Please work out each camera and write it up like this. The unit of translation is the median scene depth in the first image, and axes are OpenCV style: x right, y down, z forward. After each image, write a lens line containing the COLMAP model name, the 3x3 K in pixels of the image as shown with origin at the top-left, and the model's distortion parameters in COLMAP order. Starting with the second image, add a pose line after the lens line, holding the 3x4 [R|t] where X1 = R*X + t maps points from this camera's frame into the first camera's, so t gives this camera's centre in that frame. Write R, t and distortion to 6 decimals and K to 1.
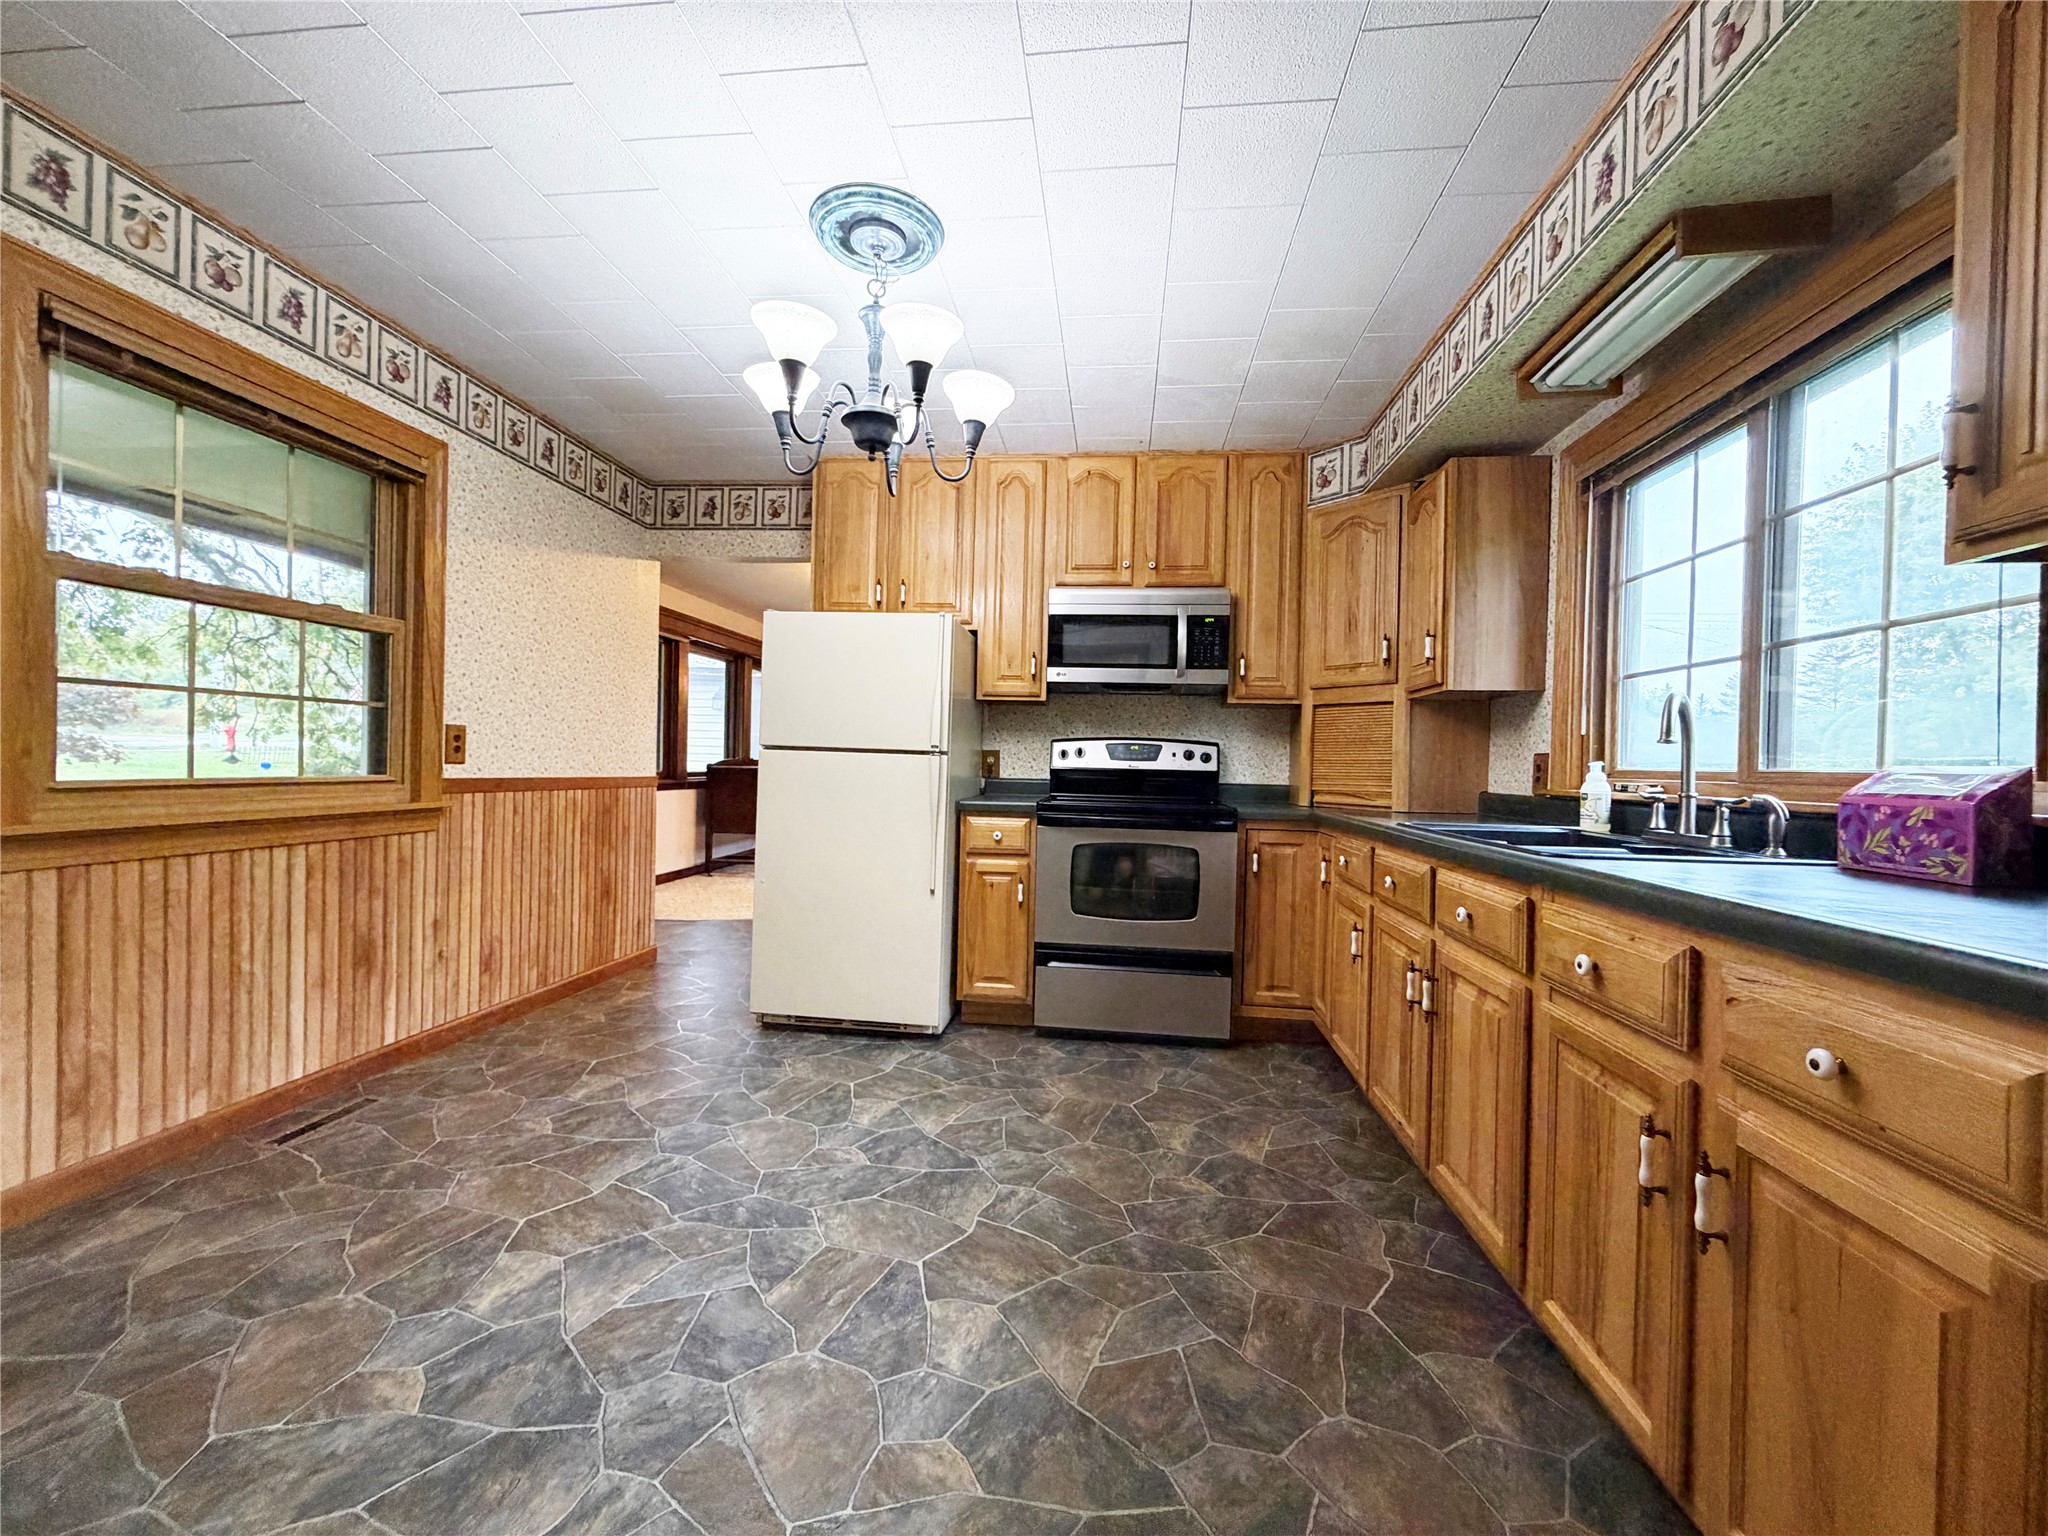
lens RADIAL K [[812.5, 0, 1020.2], [0, 812.5, 771.0], [0, 0, 1]] dist [-0.003662, 0.000240]
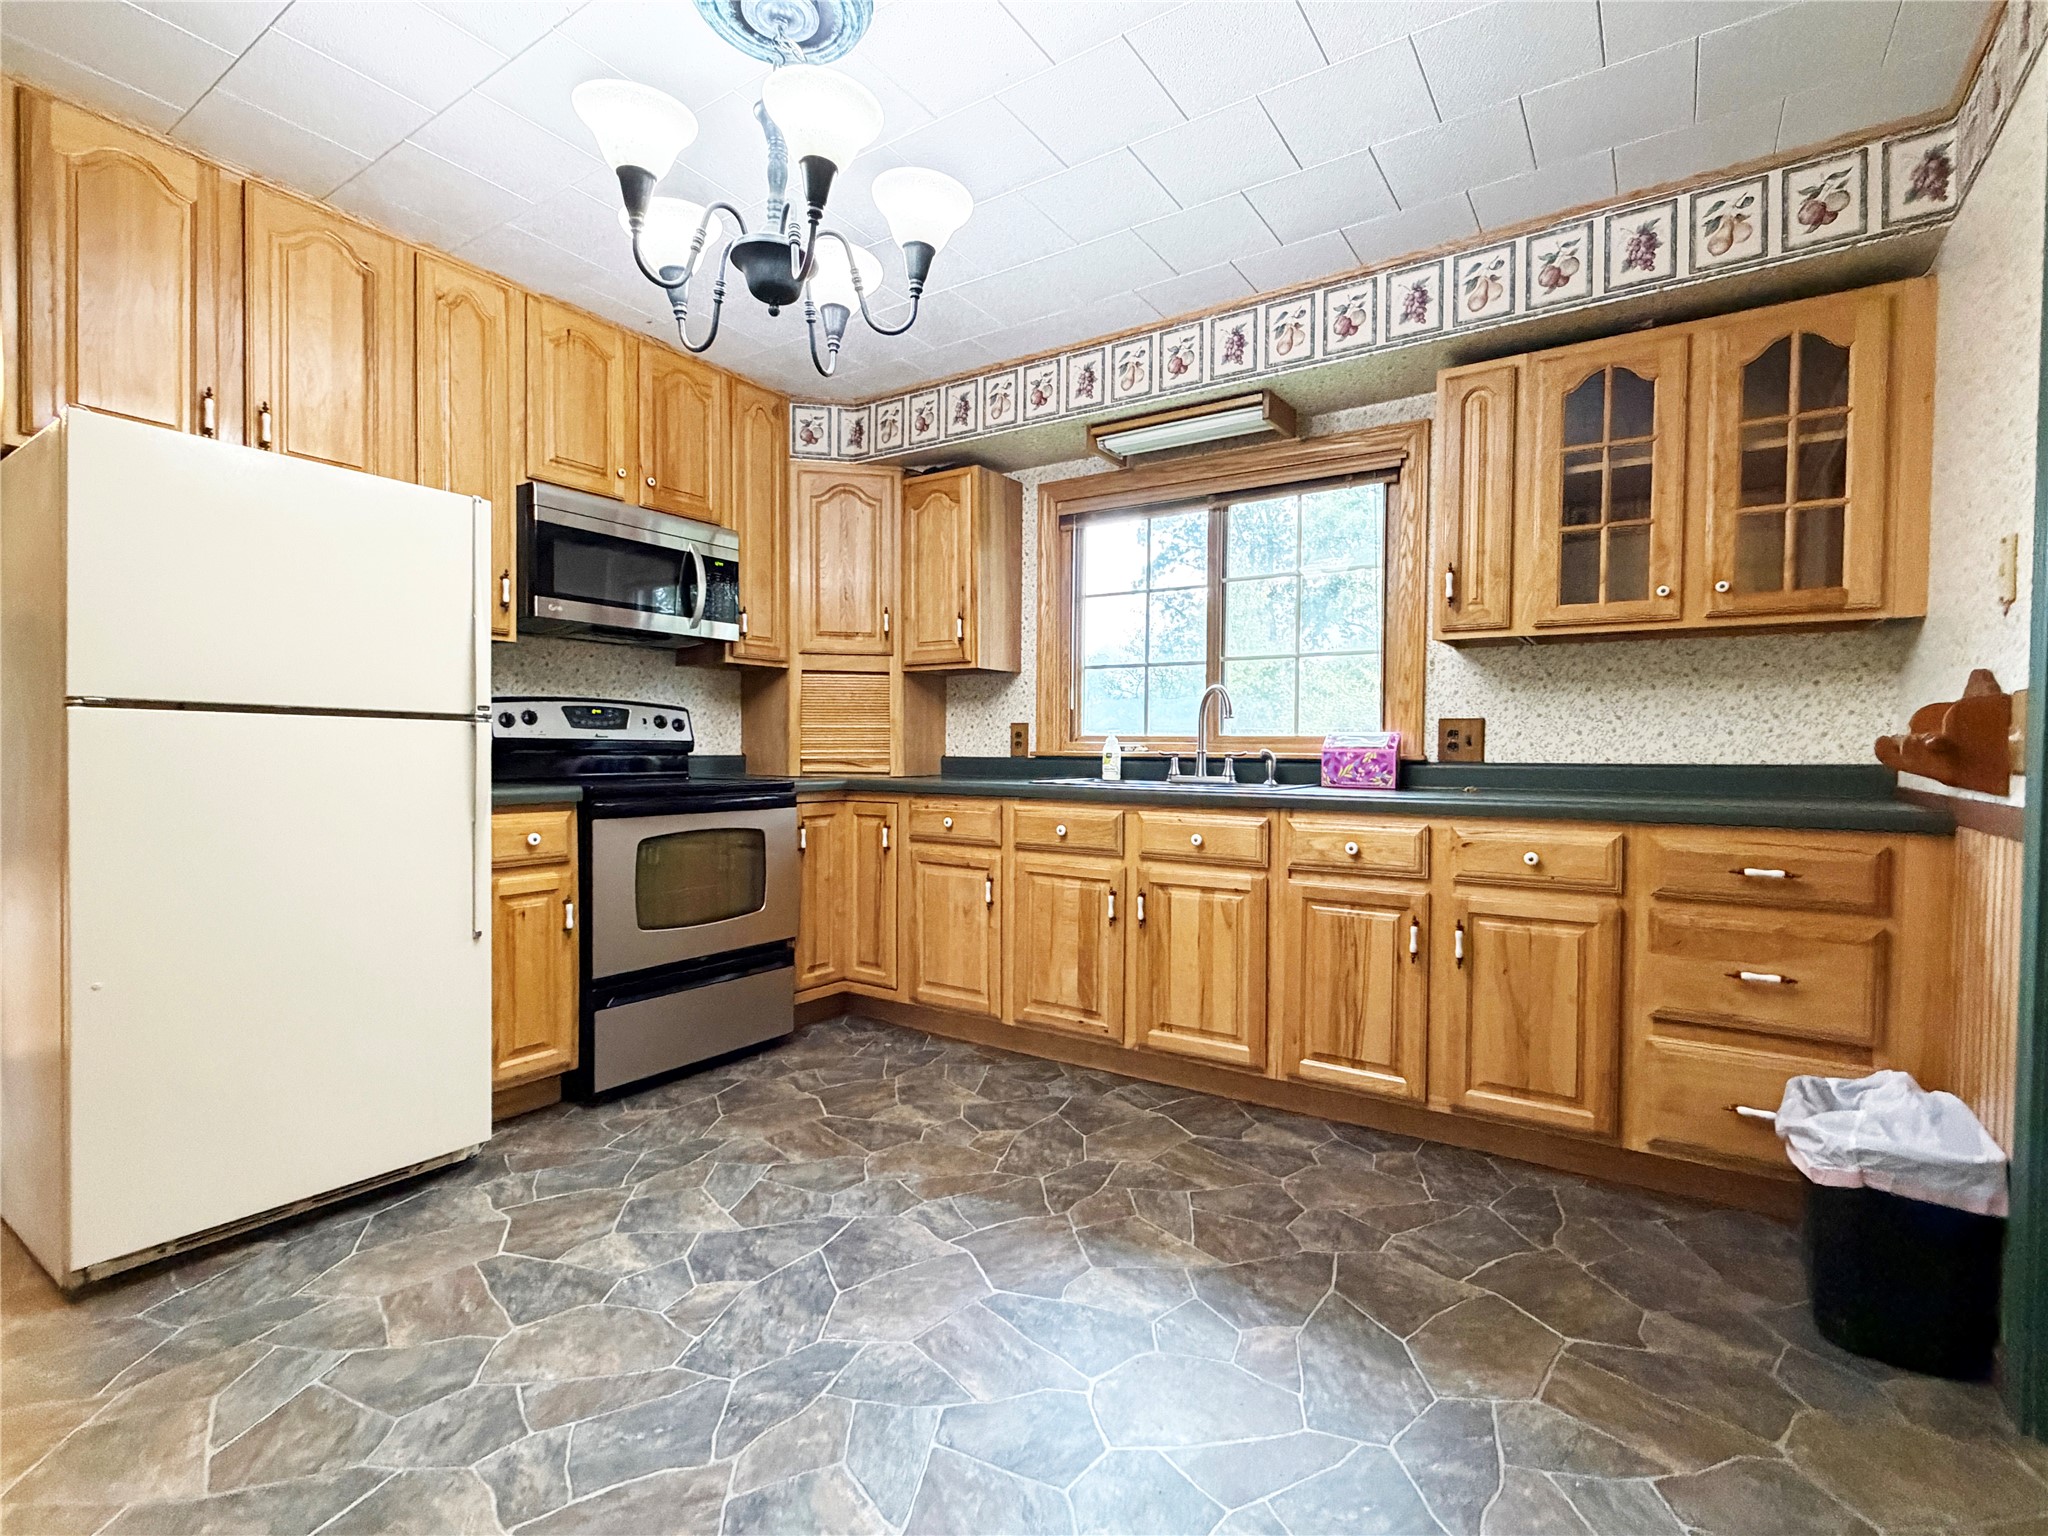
lens RADIAL K [[955.6, 0, 1023.9], [0, 955.6, 773.8], [0, 0, 1]] dist [-0.008633, 0.001658]
pose [[0.456550, -0.042912, 0.888663, -0.606564], [0.010351, 0.999025, 0.042923, -0.006021], [-0.889638, -0.010398, 0.456548, 0.294816]]
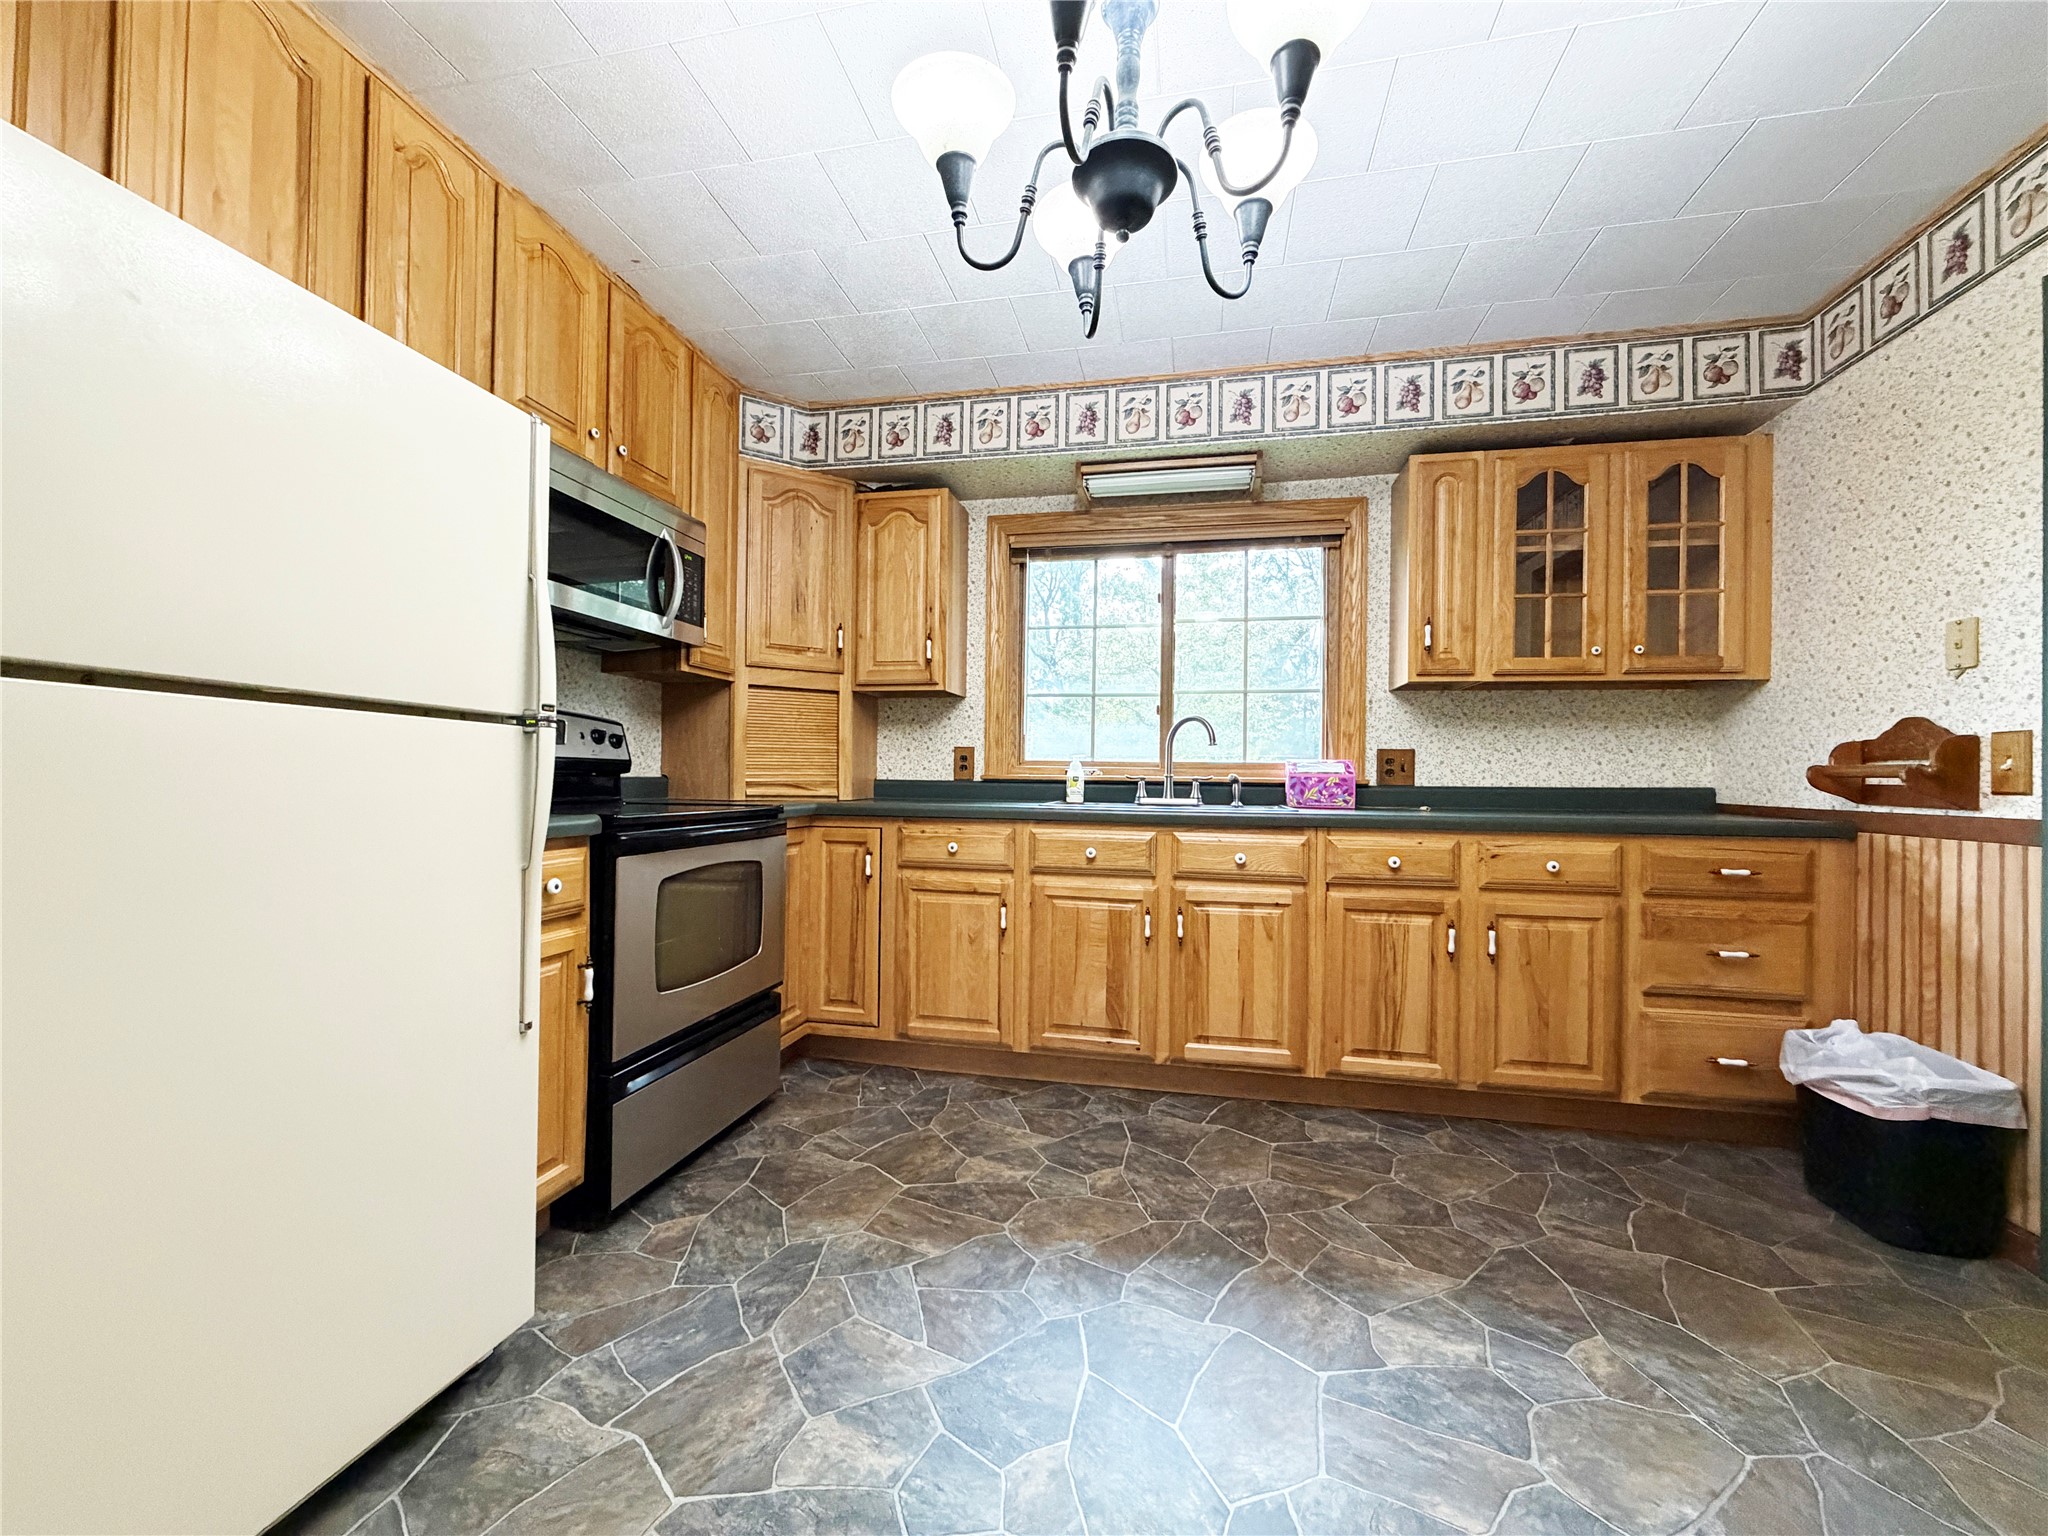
lens RADIAL K [[812.5, 0, 1018.1], [0, 812.5, 771.1], [0, 0, 1]] dist [-0.003662, 0.000240]
pose [[0.094398, -0.013589, 0.995442, -0.561073], [-0.003189, 0.999898, 0.013953, -0.001428], [-0.995529, -0.004491, 0.094345, 0.728234]]
